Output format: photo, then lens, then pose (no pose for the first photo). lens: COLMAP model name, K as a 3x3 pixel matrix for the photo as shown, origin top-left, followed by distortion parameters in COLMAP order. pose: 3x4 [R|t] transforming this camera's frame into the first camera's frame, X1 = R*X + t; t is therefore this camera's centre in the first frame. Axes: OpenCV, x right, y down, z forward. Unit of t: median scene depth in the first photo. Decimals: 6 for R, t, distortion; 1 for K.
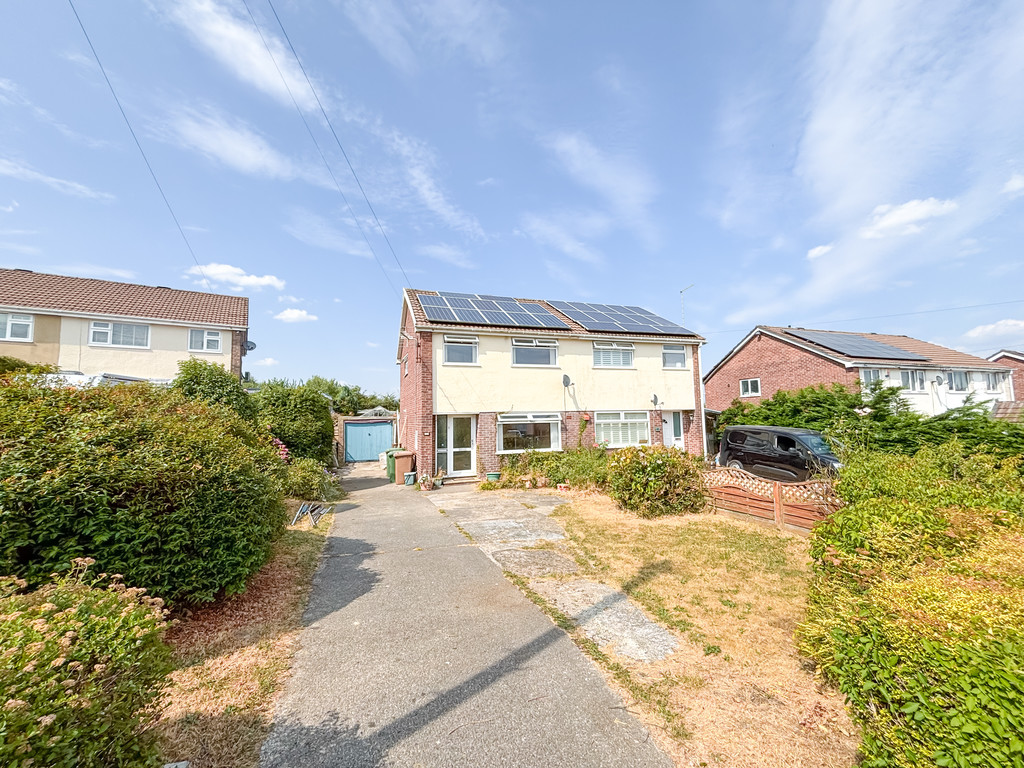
lens RADIAL K [[411.3, 0, 498.4], [0, 411.3, 396.4], [0, 0, 1]] dist [-0.000894, 0.000032]
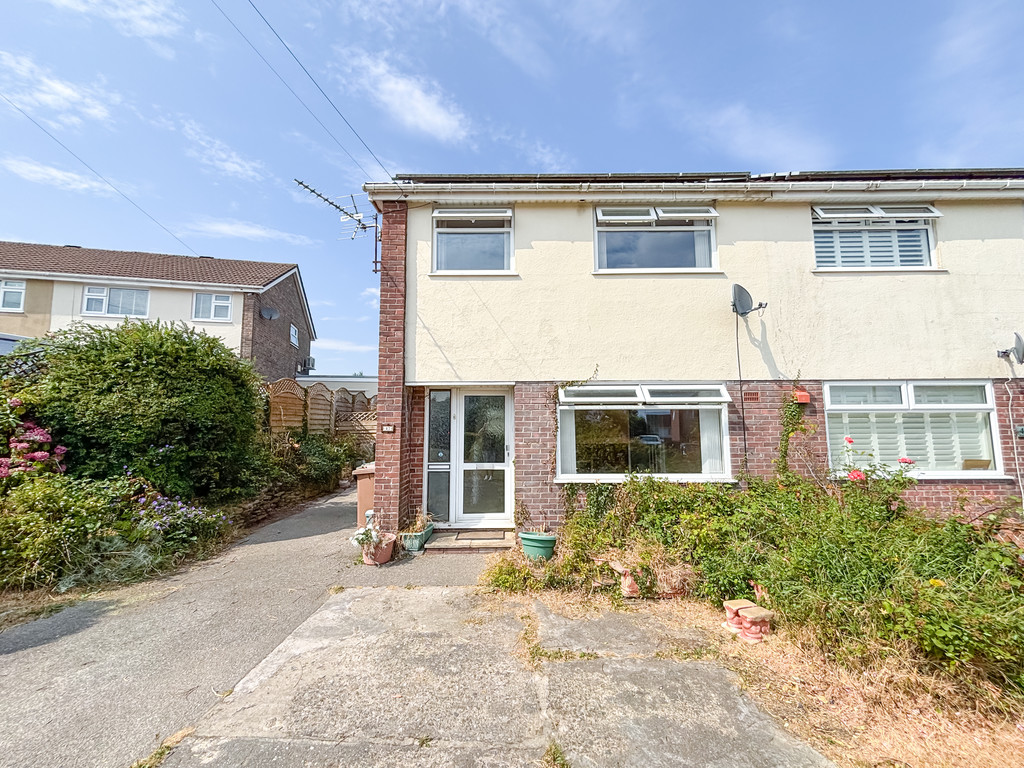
lens RADIAL K [[413.5, 0, 511.6], [0, 413.5, 381.4], [0, 0, 1]] dist [0.002481, 0.000533]
pose [[0.948192, -0.019097, -0.317123, 0.083043], [0.005190, 0.998990, -0.044643, 0.056573], [0.317655, 0.040684, 0.947333, 0.574438]]
